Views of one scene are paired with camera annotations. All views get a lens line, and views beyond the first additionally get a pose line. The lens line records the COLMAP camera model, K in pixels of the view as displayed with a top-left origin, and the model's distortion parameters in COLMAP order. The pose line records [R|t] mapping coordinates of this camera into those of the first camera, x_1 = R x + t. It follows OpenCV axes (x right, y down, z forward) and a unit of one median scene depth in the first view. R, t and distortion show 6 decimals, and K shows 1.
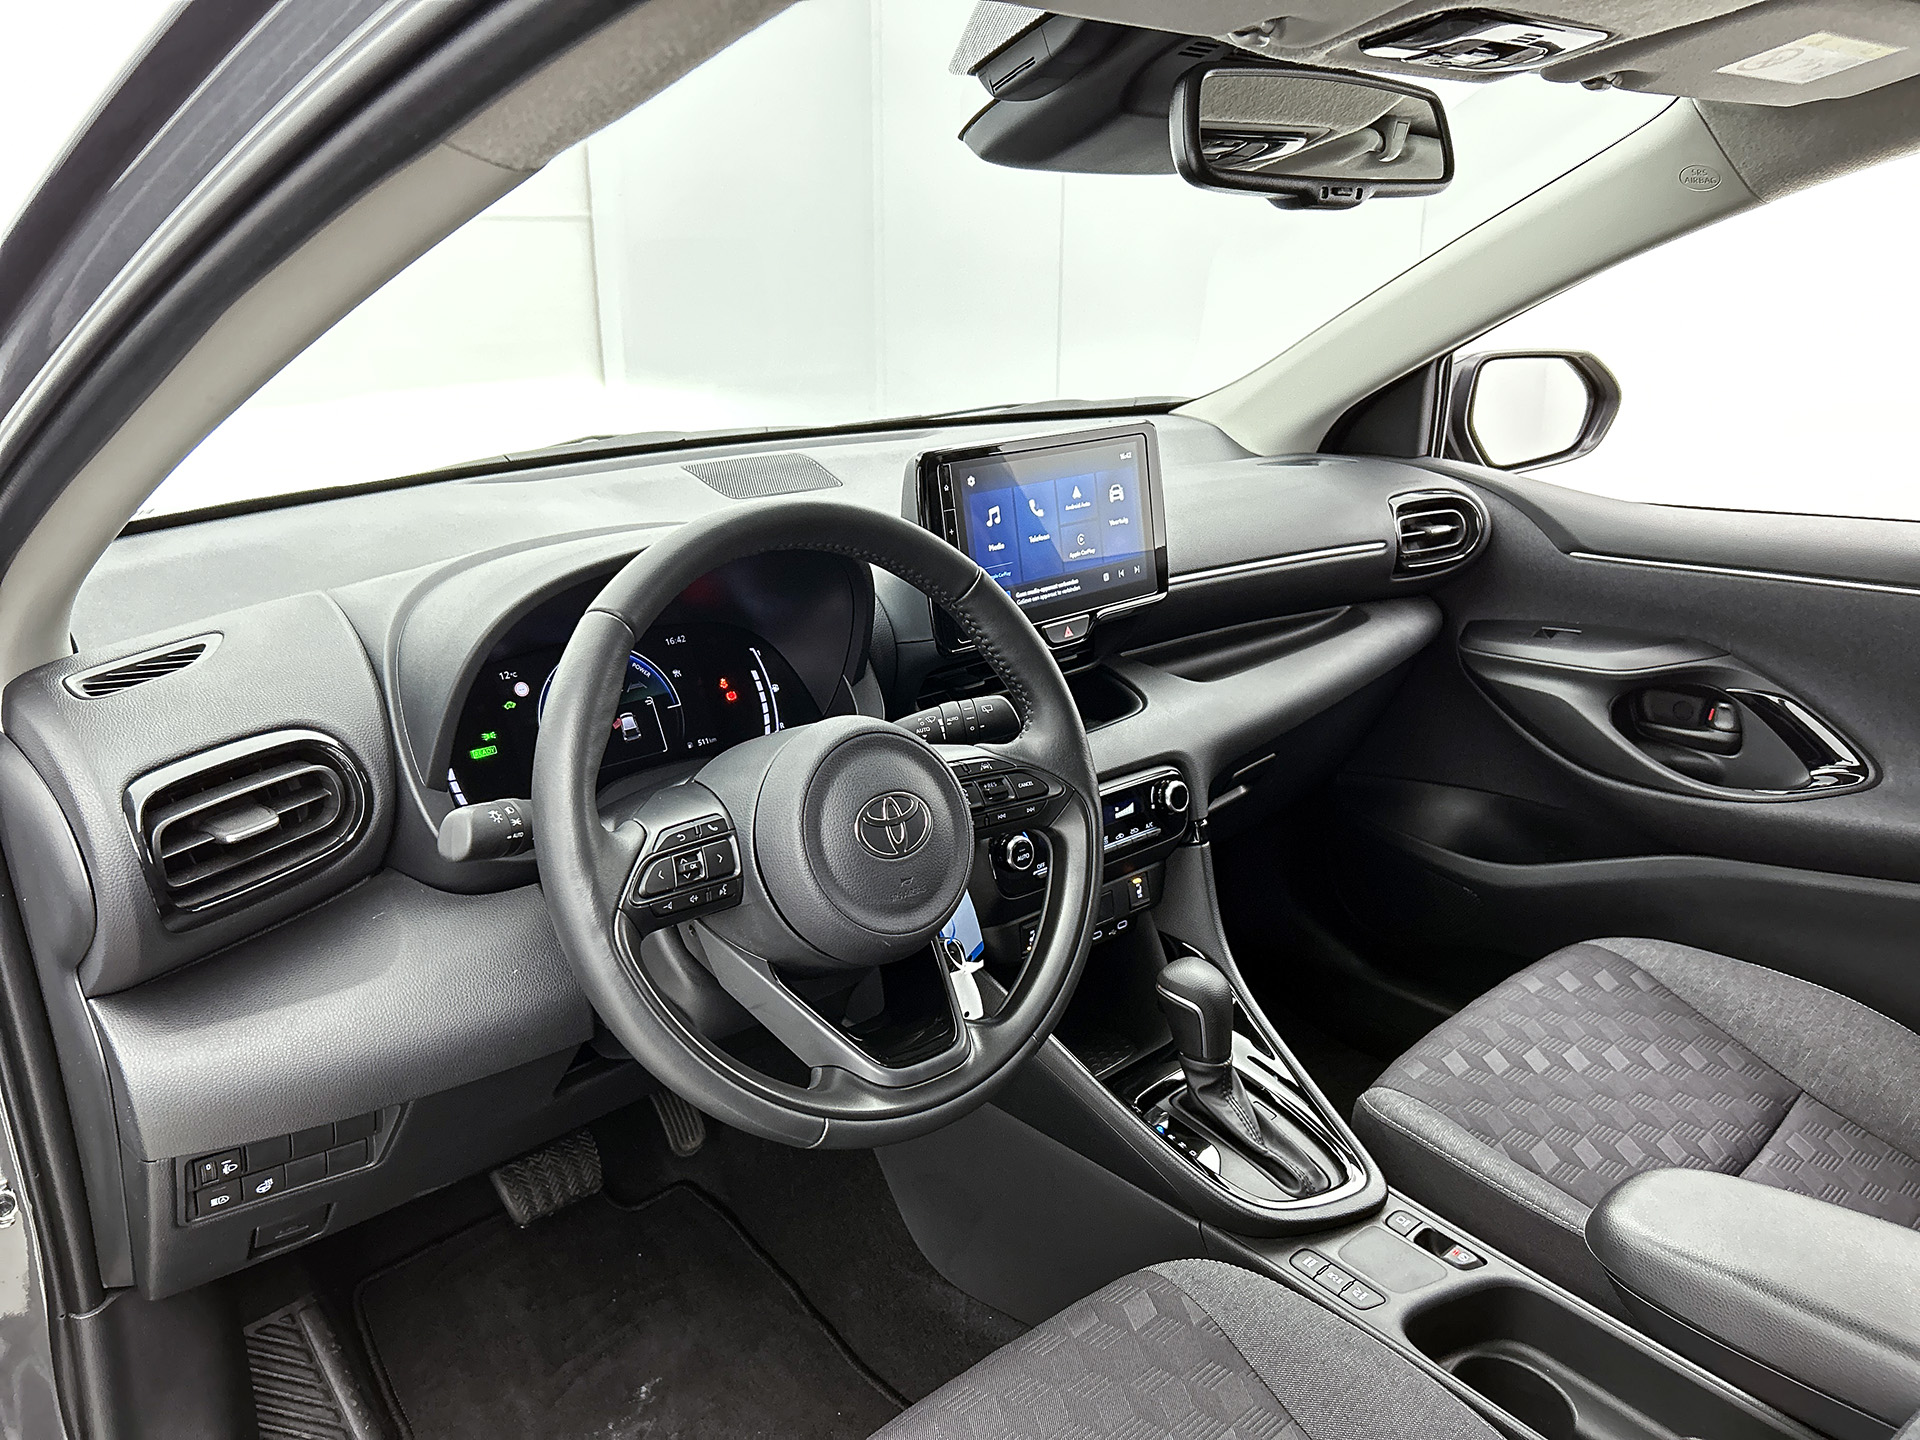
lens RADIAL K [[1477.1, 0, 1011.9], [0, 1477.1, 721.2], [0, 0, 1]] dist [0.047928, -0.071301]
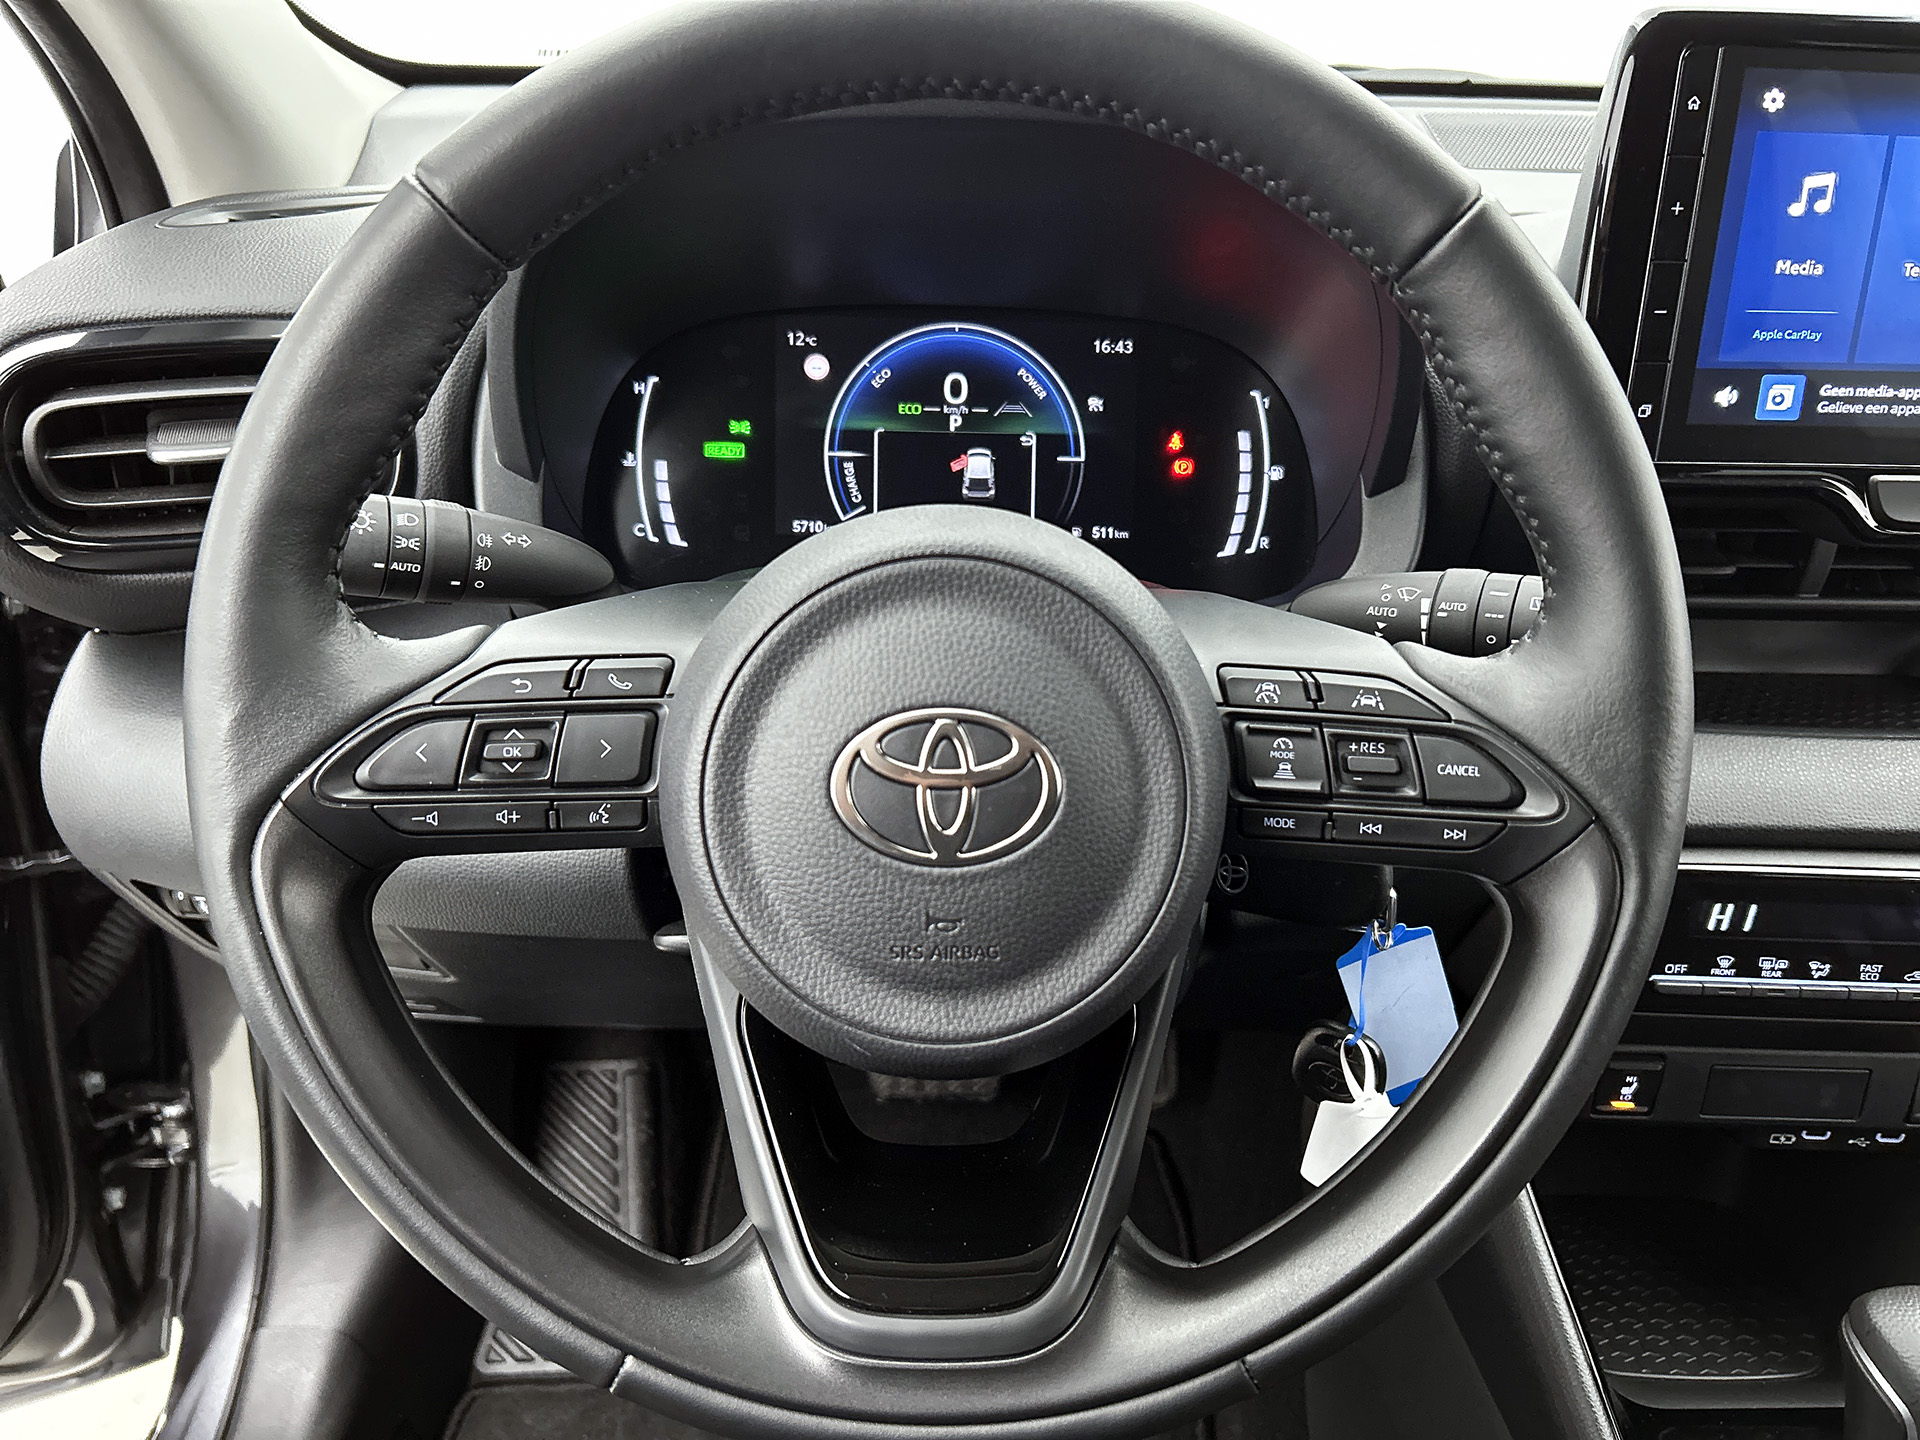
lens RADIAL K [[1477.1, 0, 951.0], [0, 1477.1, 734.1], [0, 0, 1]] dist [0.047928, -0.071301]
pose [[0.725324, 0.329244, -0.604569, 0.116417], [-0.239338, 0.944034, 0.226973, -0.026621], [0.645463, -0.019933, 0.763531, 0.484943]]
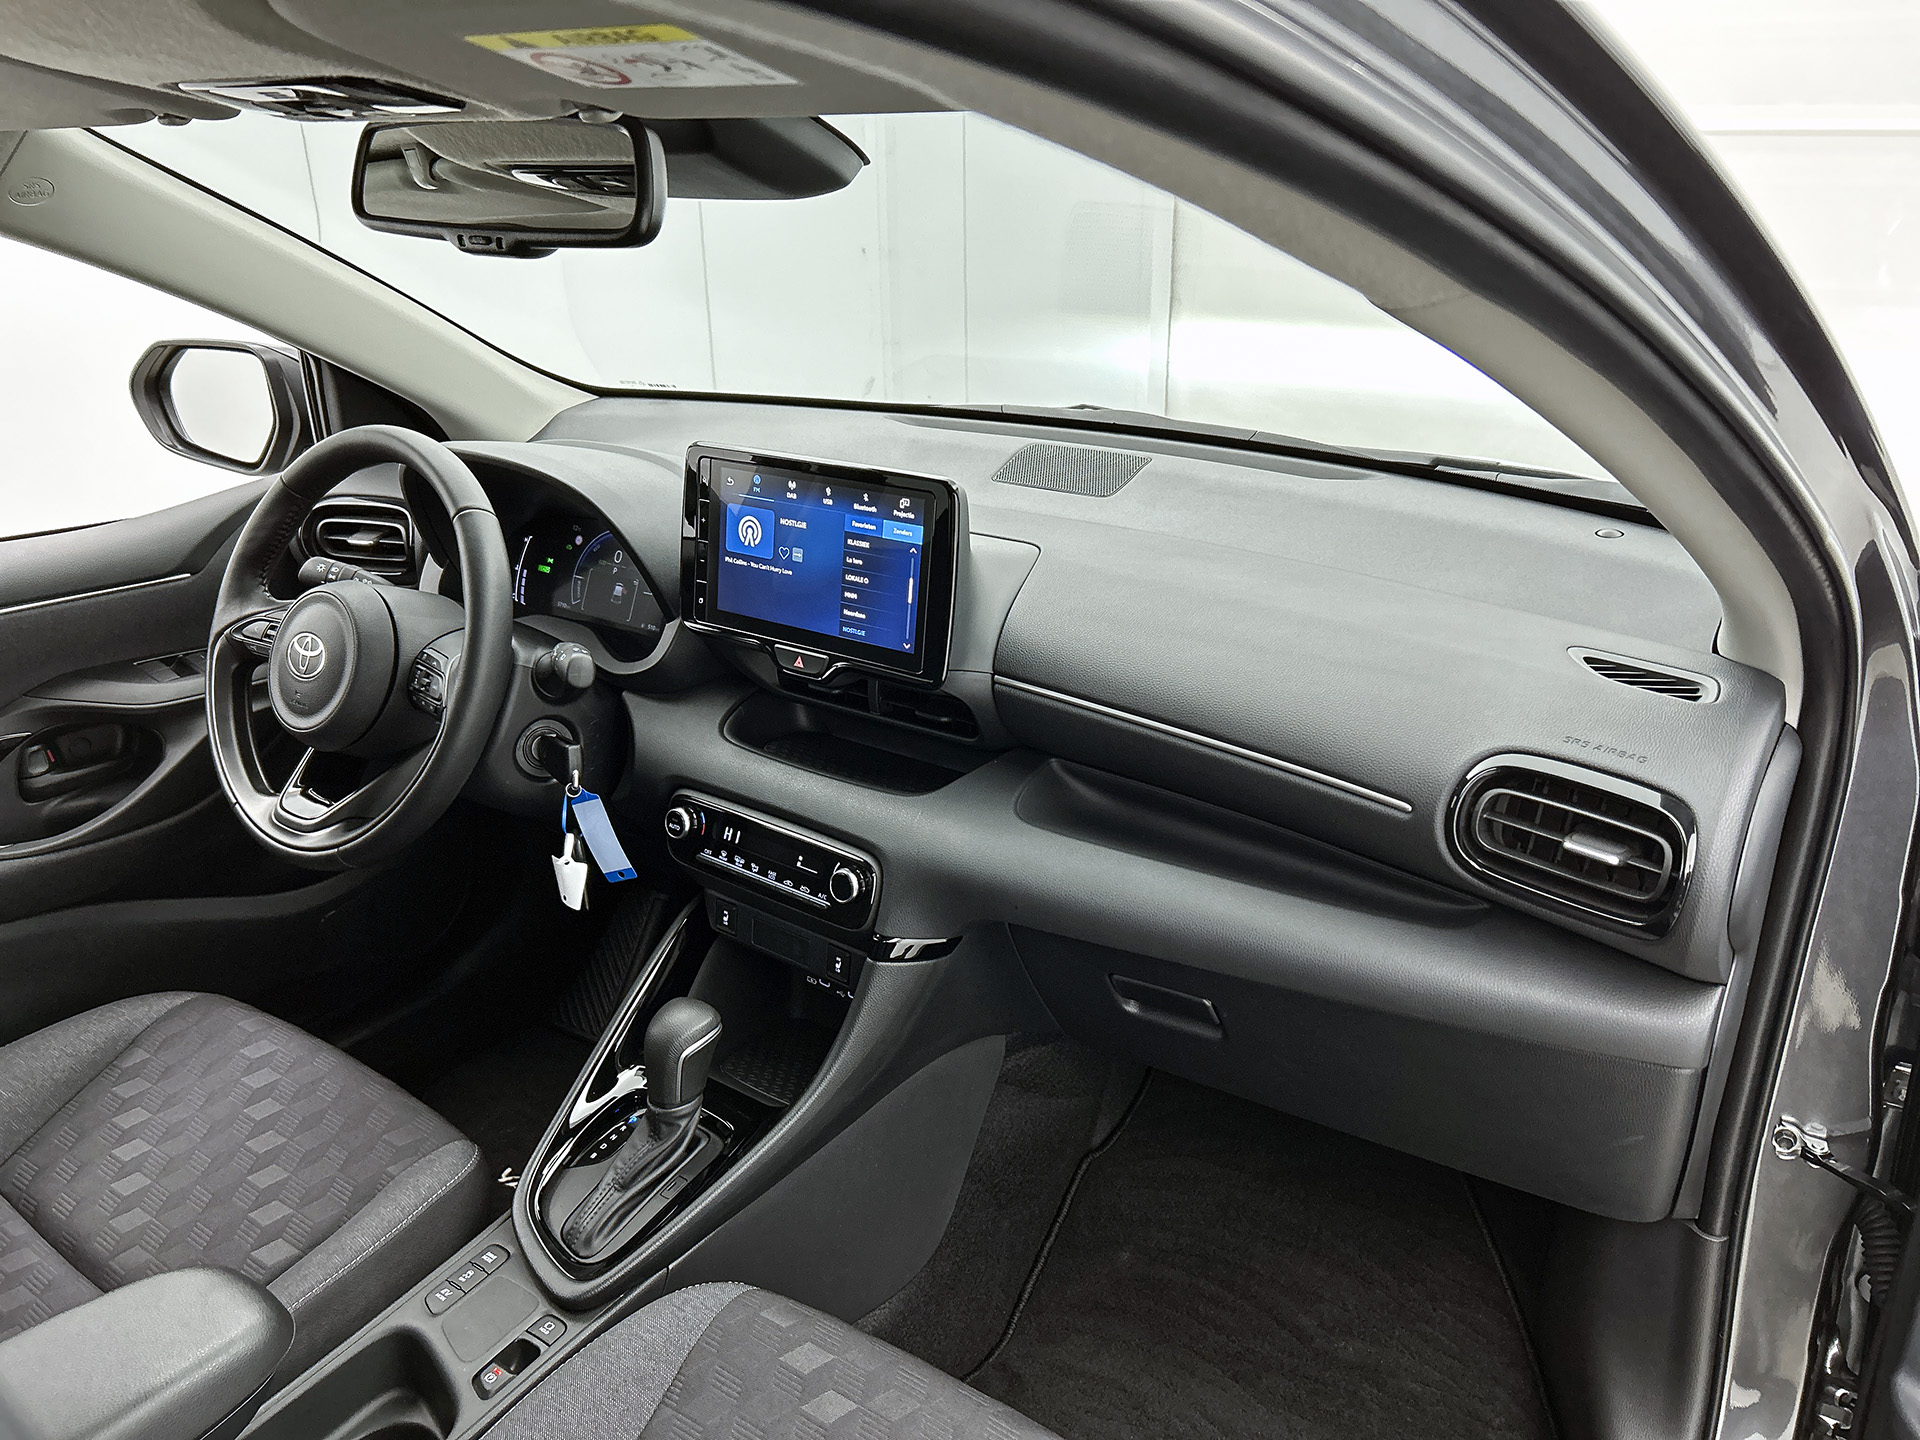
lens RADIAL K [[1477.1, 0, 969.0], [0, 1477.1, 737.5], [0, 0, 1]] dist [0.047928, -0.071301]
pose [[0.166572, 0.372620, -0.912912, 0.990895], [-0.301838, 0.900670, 0.312549, -0.363831], [0.938695, 0.223489, 0.262497, 0.882435]]
